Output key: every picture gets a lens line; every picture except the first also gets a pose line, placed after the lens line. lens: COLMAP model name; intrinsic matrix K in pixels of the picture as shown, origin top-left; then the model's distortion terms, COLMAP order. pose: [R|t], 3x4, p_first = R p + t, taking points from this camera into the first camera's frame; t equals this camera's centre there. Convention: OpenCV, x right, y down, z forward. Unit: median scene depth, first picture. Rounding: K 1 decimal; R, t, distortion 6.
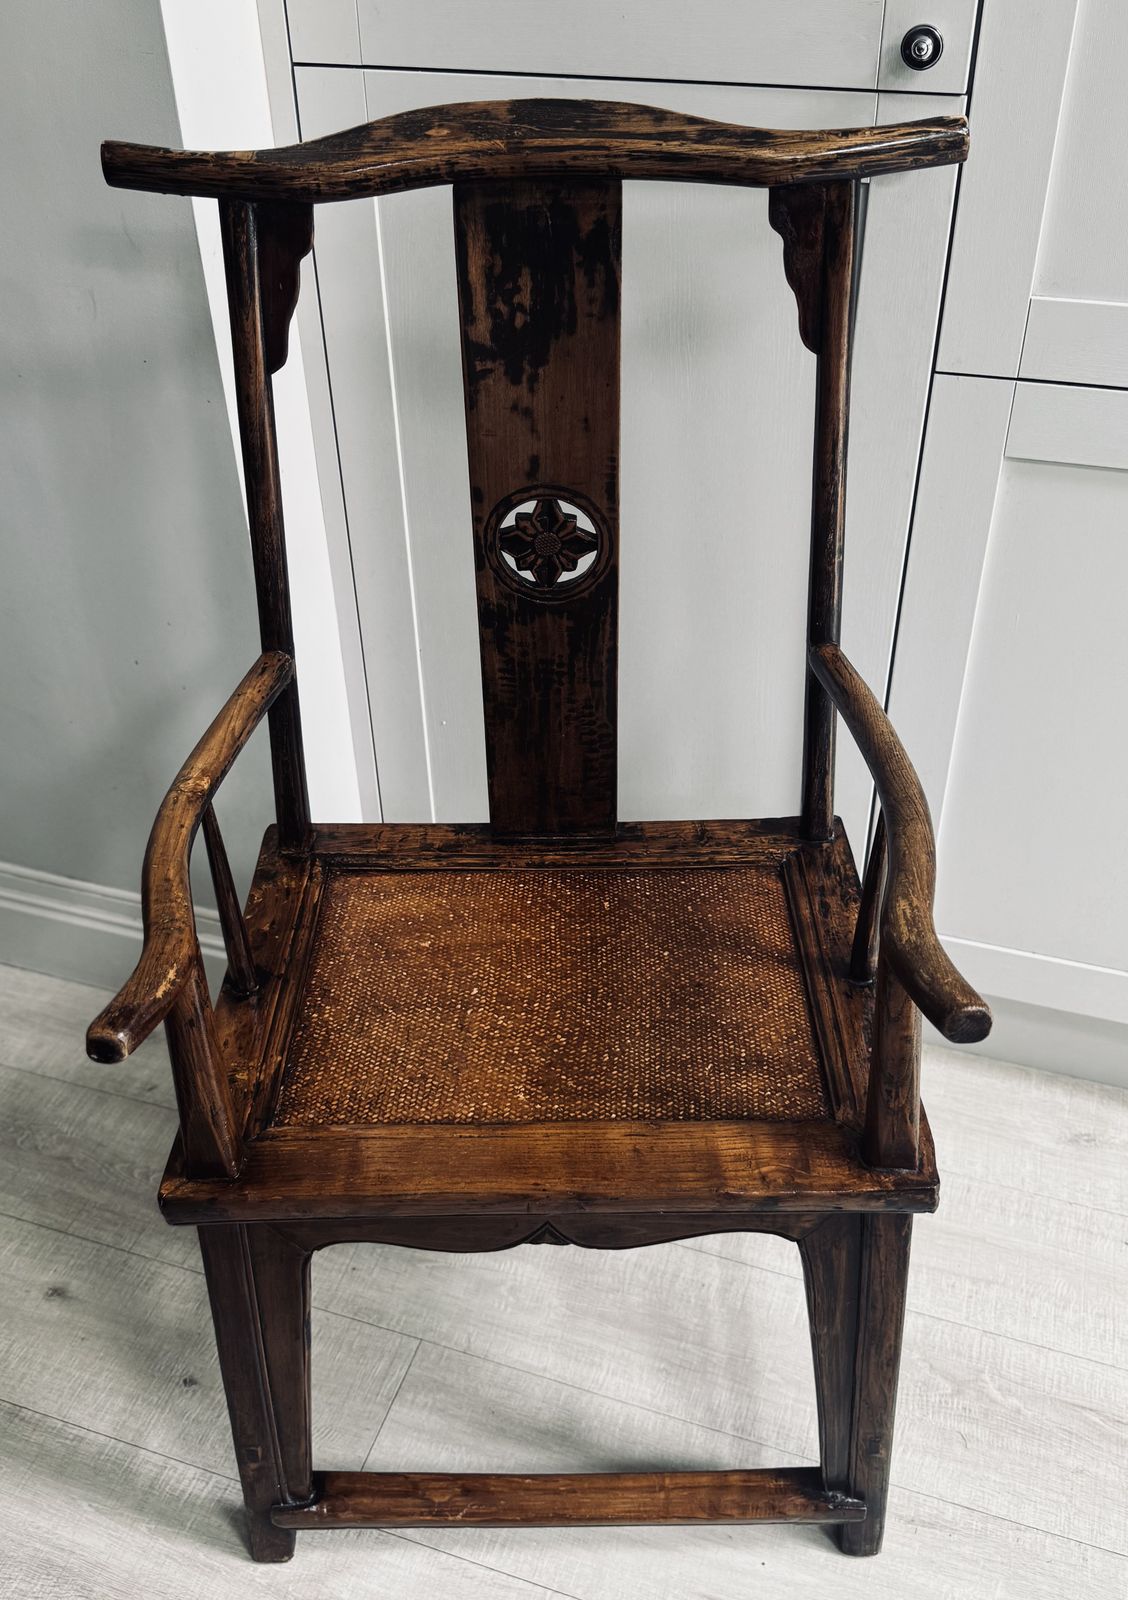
lens RADIAL K [[1465.2, 0, 560.9], [0, 1465.2, 745.5], [0, 0, 1]] dist [0.003389, 0.000000]
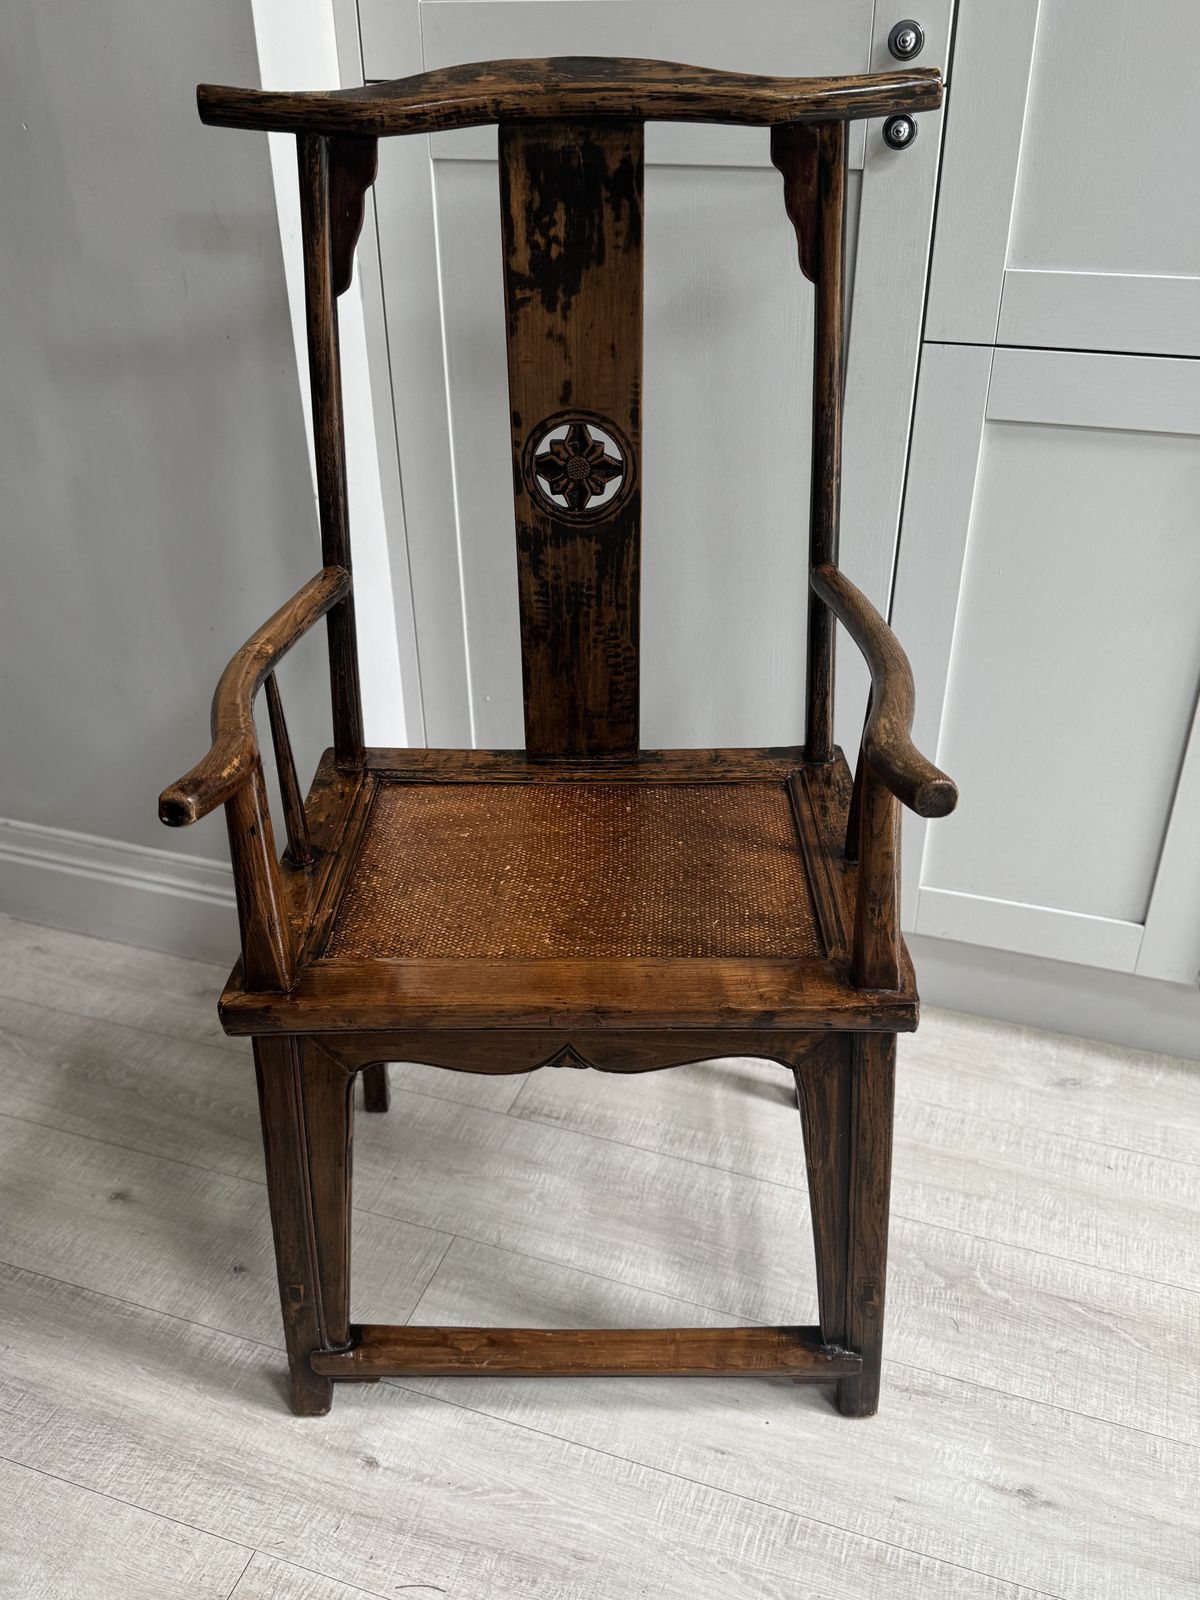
lens RADIAL K [[1356.3, 0, 598.6], [0, 1356.3, 808.0], [0, 0, 1]] dist [0.041521, -0.067995]
pose [[0.999905, 0.012501, -0.005833, 0.014689], [-0.012860, 0.997721, -0.066233, 0.177109], [0.004992, 0.066302, 0.997787, -0.027912]]
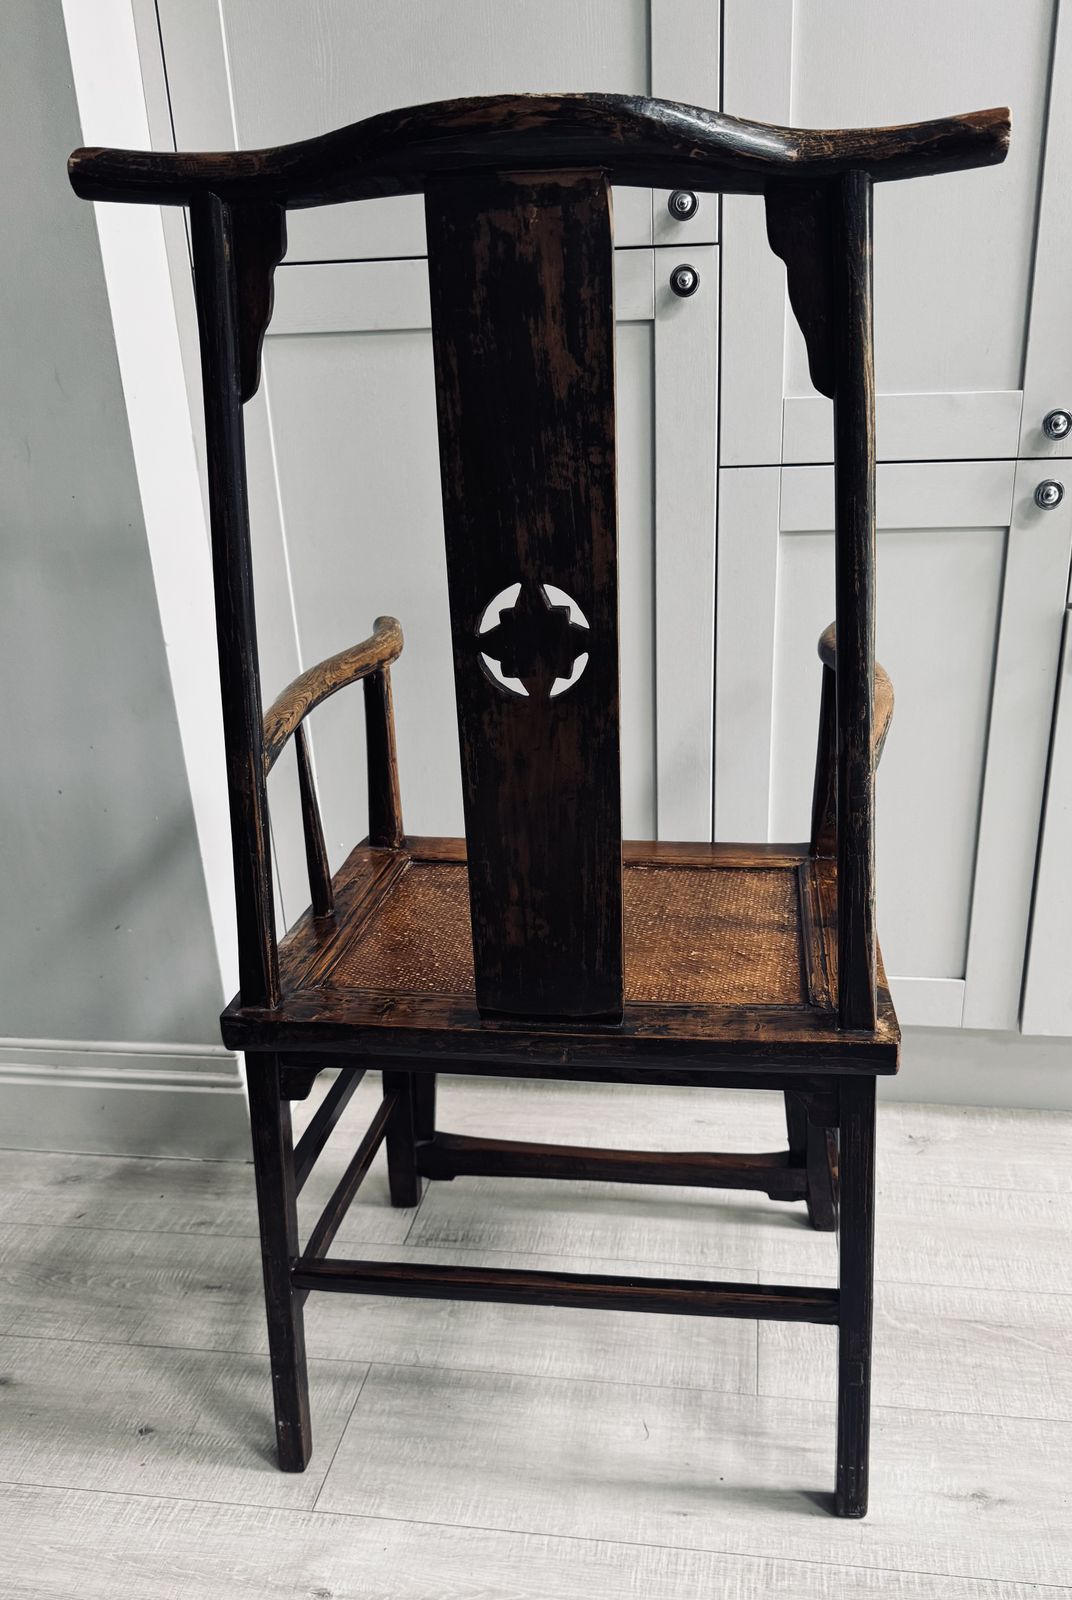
lens RADIAL K [[1234.5, 0, 584.5], [0, 1234.5, 884.7], [0, 0, 1]] dist [0.038732, -0.061367]
pose [[0.981876, -0.082248, 0.170749, -0.079154], [0.117525, 0.971024, -0.208086, 0.315852], [-0.148687, 0.224382, 0.963091, 0.047612]]
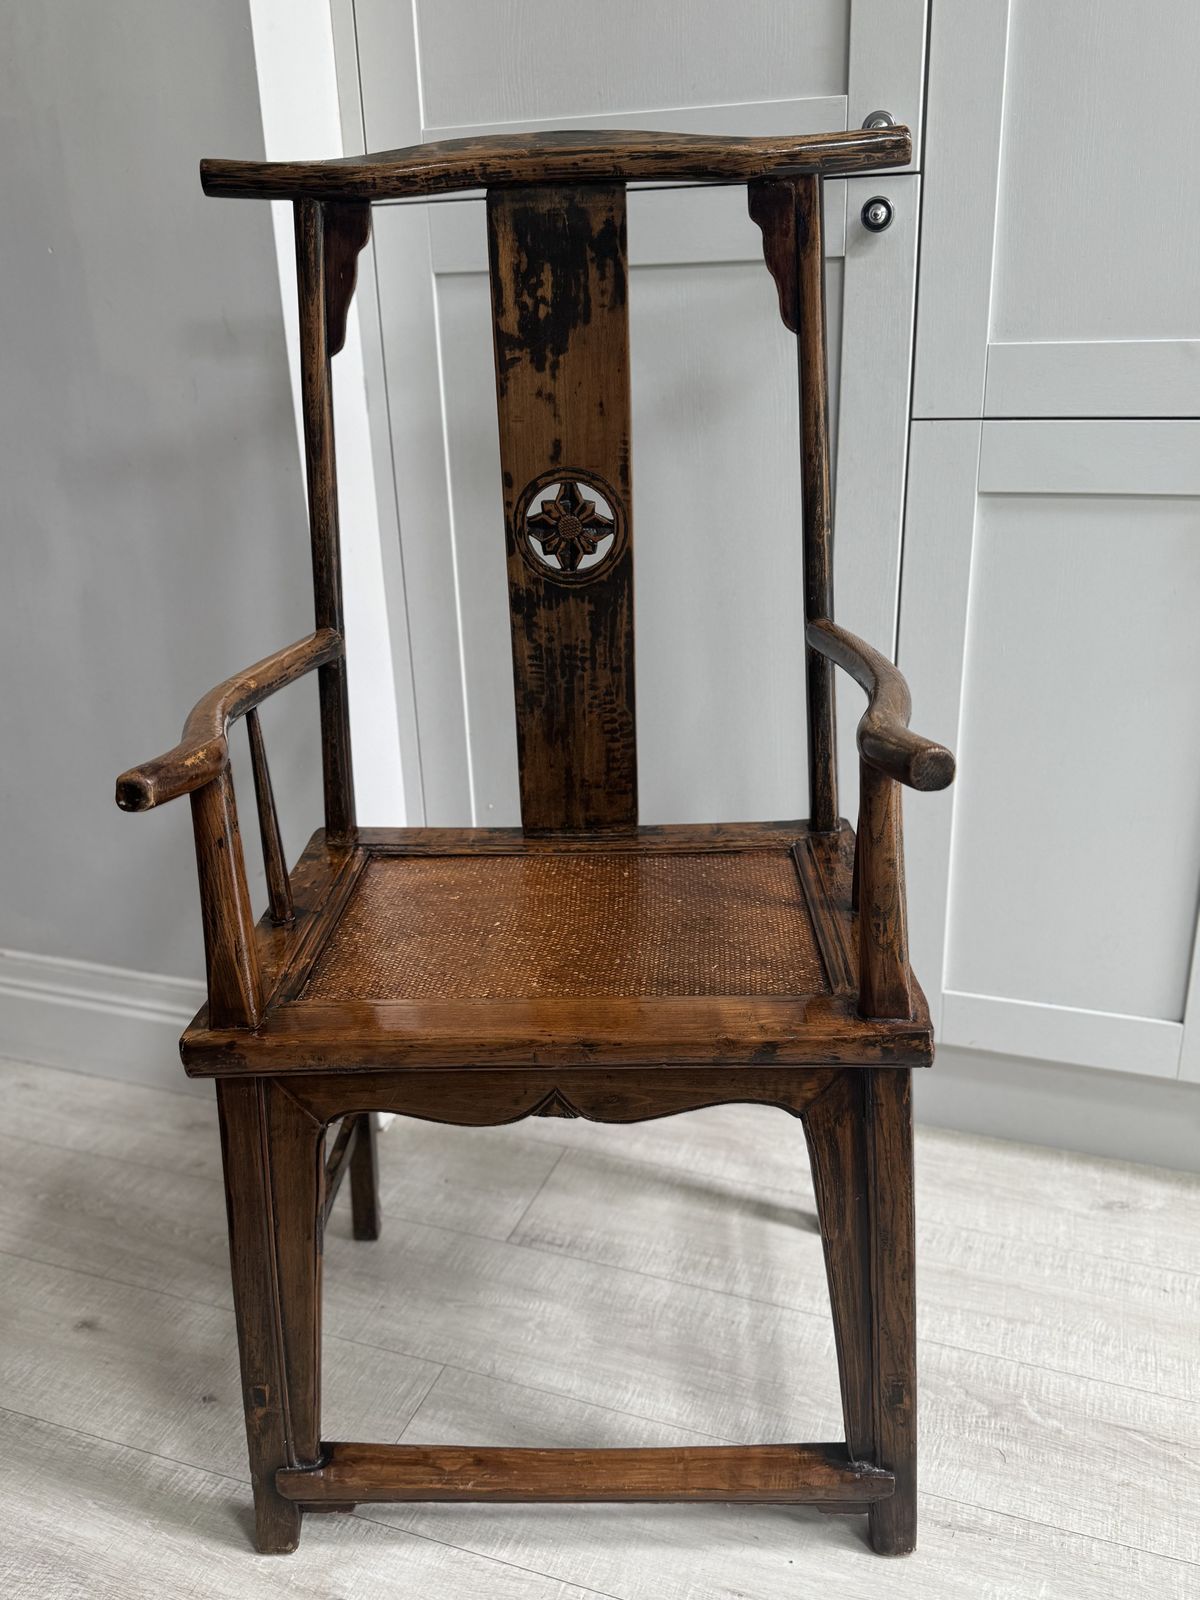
lens RADIAL K [[1356.3, 0, 596.4], [0, 1356.3, 813.8], [0, 0, 1]] dist [0.041521, -0.067995]
pose [[0.999458, -0.000845, -0.032899, 0.042221], [-0.006981, 0.971475, -0.237037, 0.300220], [0.032161, 0.237139, 0.970943, 0.028003]]
